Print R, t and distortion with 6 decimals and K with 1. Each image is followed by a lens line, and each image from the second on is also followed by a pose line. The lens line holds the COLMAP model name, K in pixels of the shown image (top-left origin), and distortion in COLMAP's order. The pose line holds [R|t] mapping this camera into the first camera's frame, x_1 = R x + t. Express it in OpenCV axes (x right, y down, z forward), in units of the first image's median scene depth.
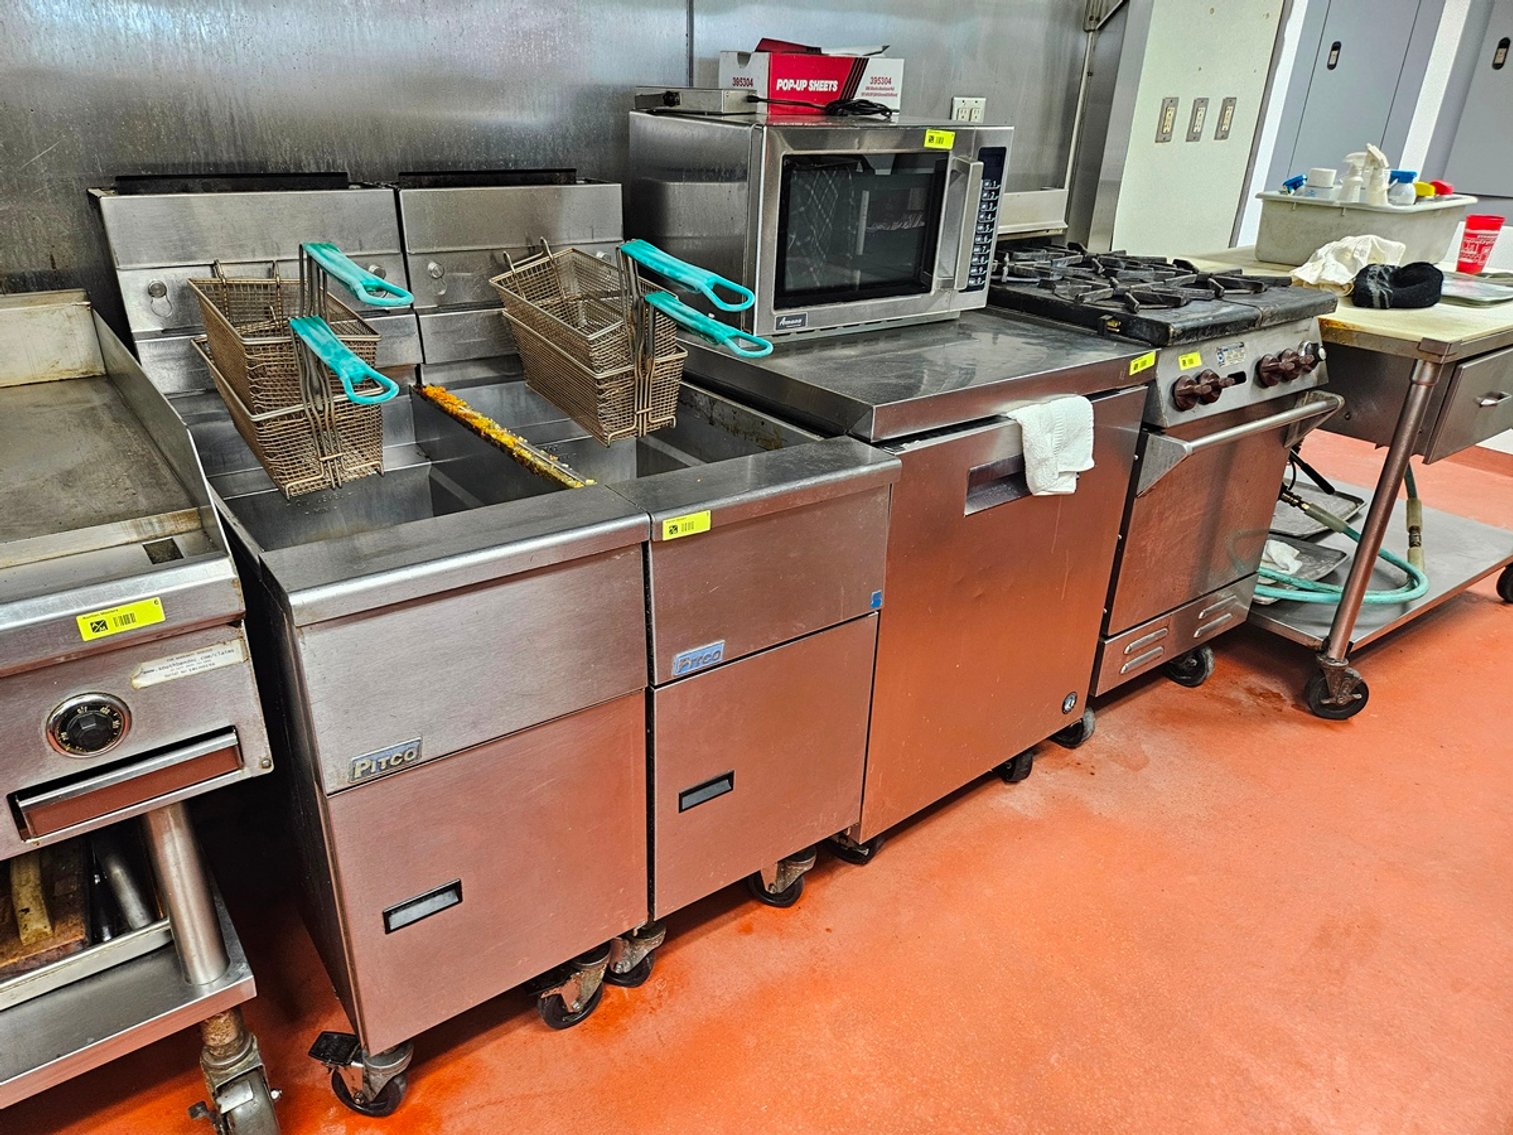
lens RADIAL K [[1018.5, 0, 756.5], [0, 1018.5, 567.5], [0, 0, 1]] dist [0.004082, -0.001175]
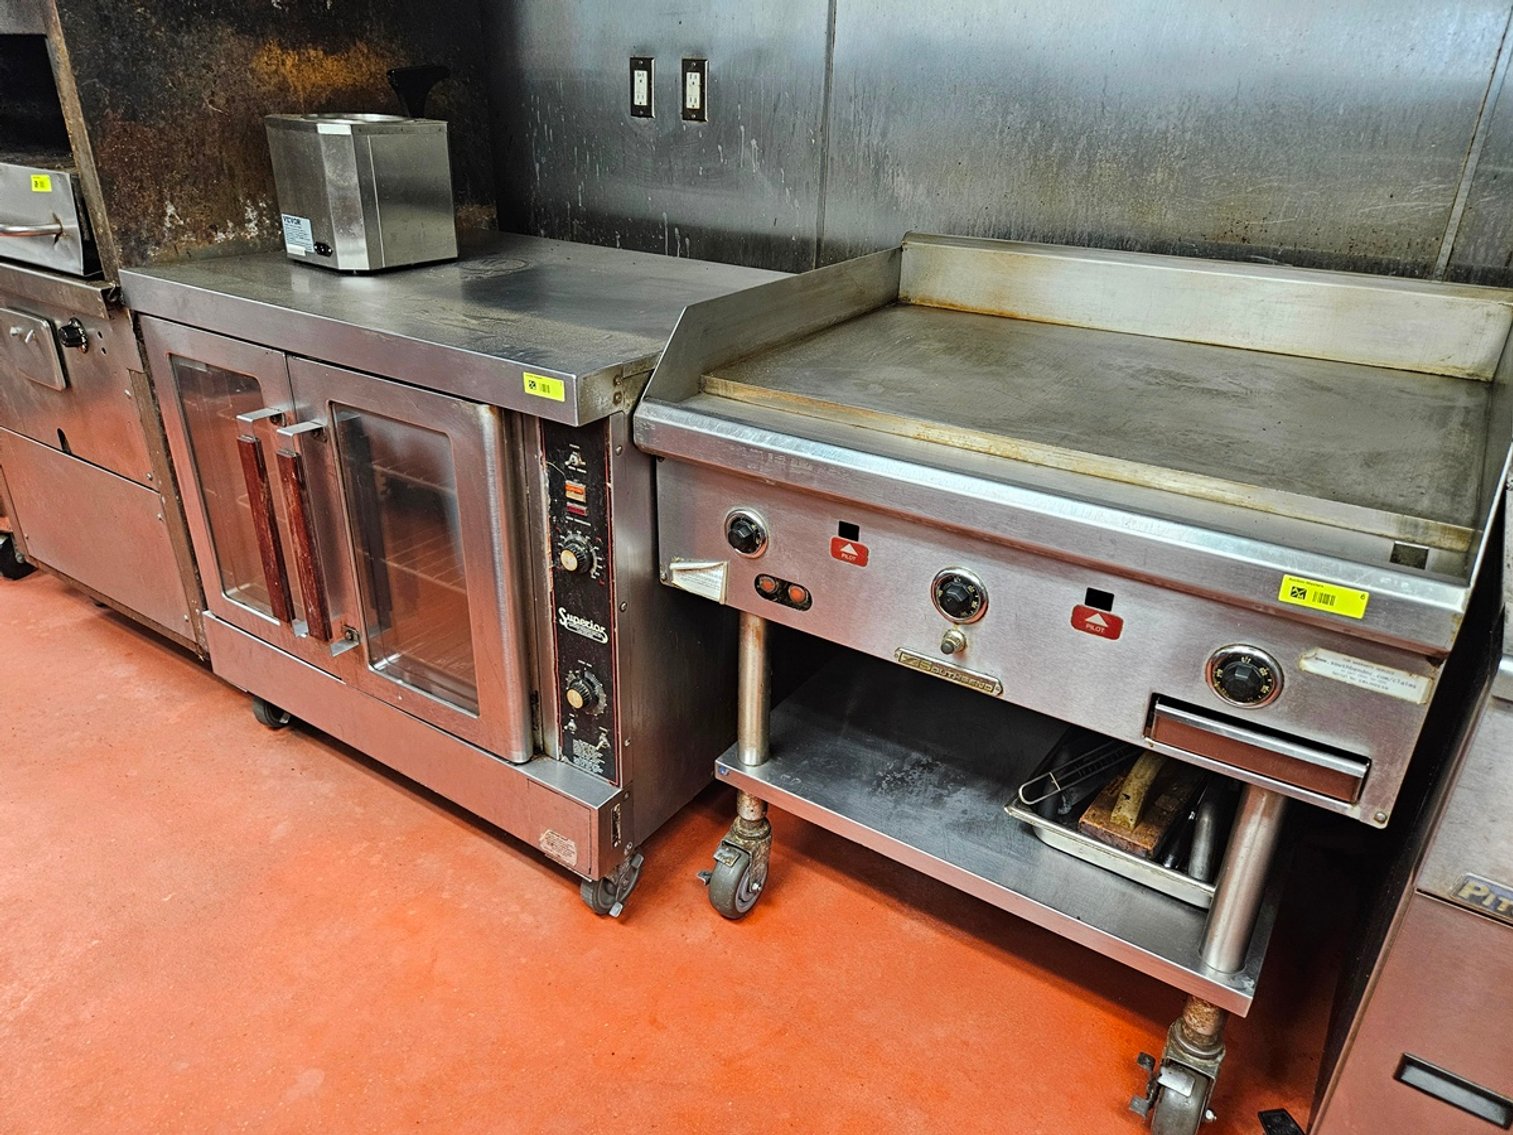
lens RADIAL K [[1018.5, 0, 756.5], [0, 1018.5, 567.5], [0, 0, 1]] dist [0.004082, -0.001175]
pose [[0.309873, 0.383930, -0.869814, 0.035693], [-0.407823, 0.880083, 0.243175, 0.008530], [0.858871, 0.279377, 0.429290, 0.101627]]
